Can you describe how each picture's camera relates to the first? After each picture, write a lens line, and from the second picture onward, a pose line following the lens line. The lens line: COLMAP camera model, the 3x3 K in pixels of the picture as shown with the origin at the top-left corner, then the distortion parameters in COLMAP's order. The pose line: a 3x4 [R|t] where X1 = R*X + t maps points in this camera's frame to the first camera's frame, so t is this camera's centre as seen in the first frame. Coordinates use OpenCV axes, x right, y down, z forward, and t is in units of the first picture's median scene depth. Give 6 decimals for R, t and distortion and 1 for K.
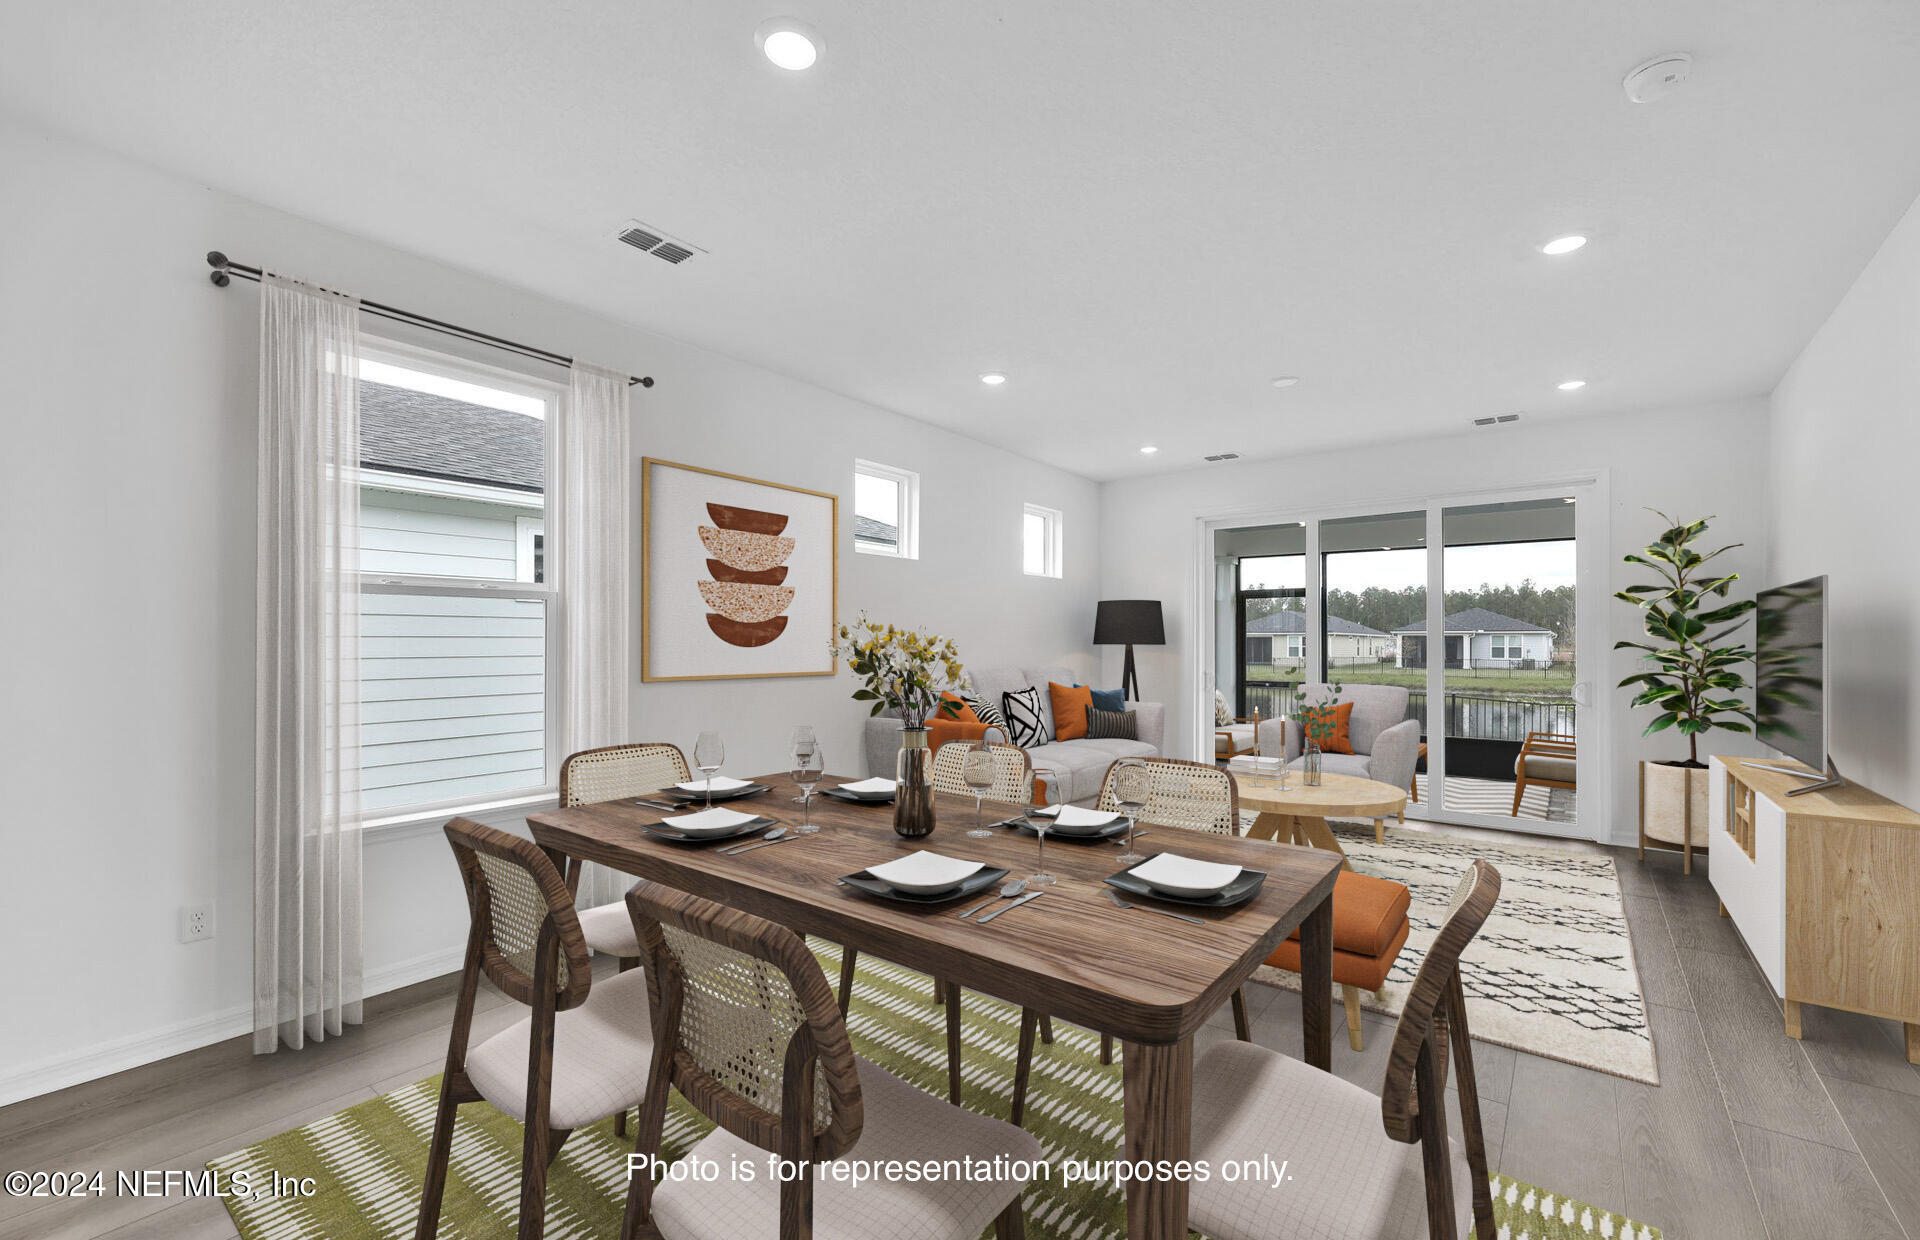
lens RADIAL K [[792.2, 0, 992.1], [0, 792.2, 633.4], [0, 0, 1]] dist [0.000683, -0.000198]
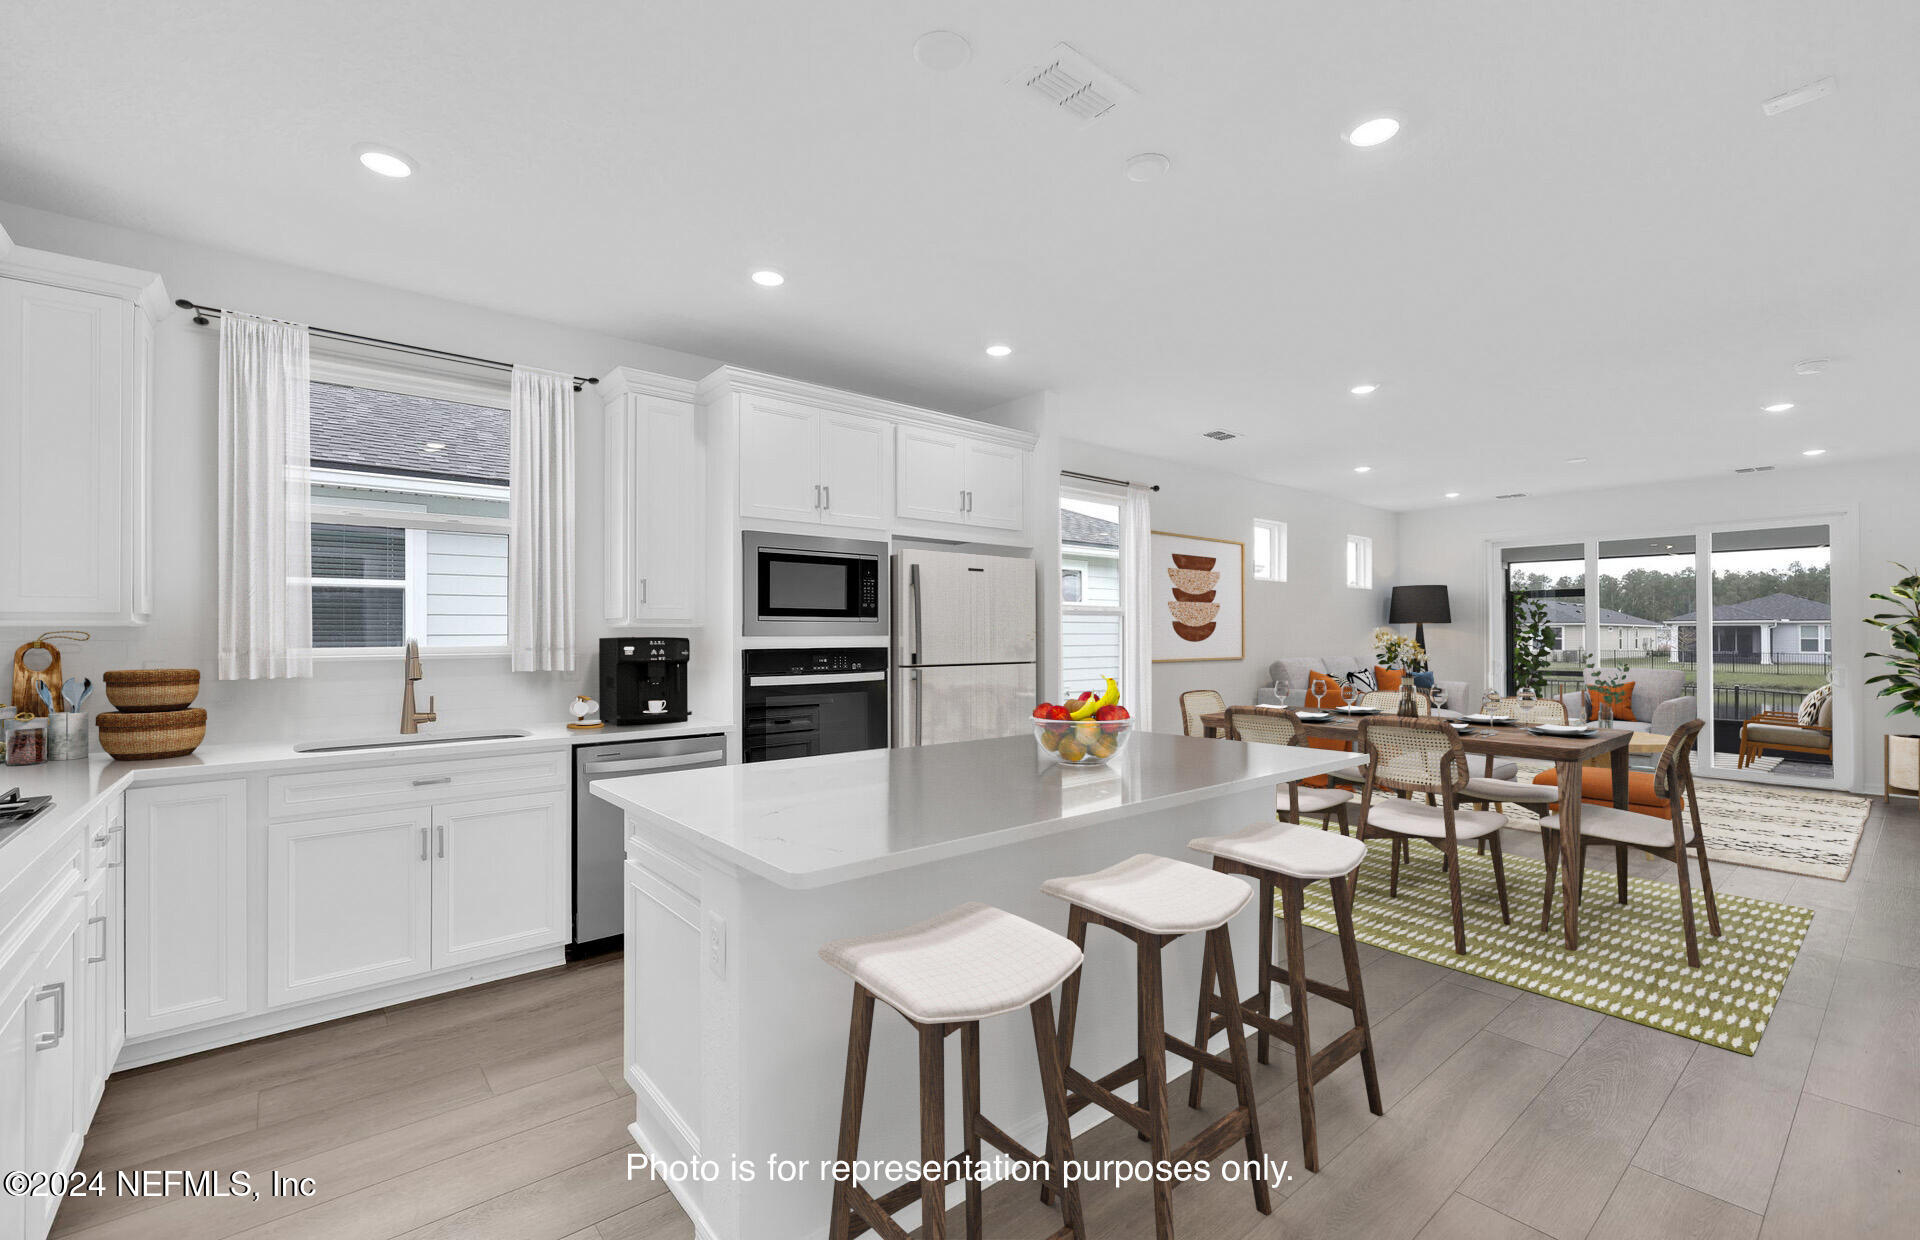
lens RADIAL K [[792.2, 0, 992.1], [0, 792.2, 633.4], [0, 0, 1]] dist [0.000683, -0.000198]
pose [[0.972155, -0.001761, -0.234331, -0.322788], [0.004169, 0.999943, 0.009781, -0.016317], [0.234301, -0.010486, 0.972108, -0.642834]]
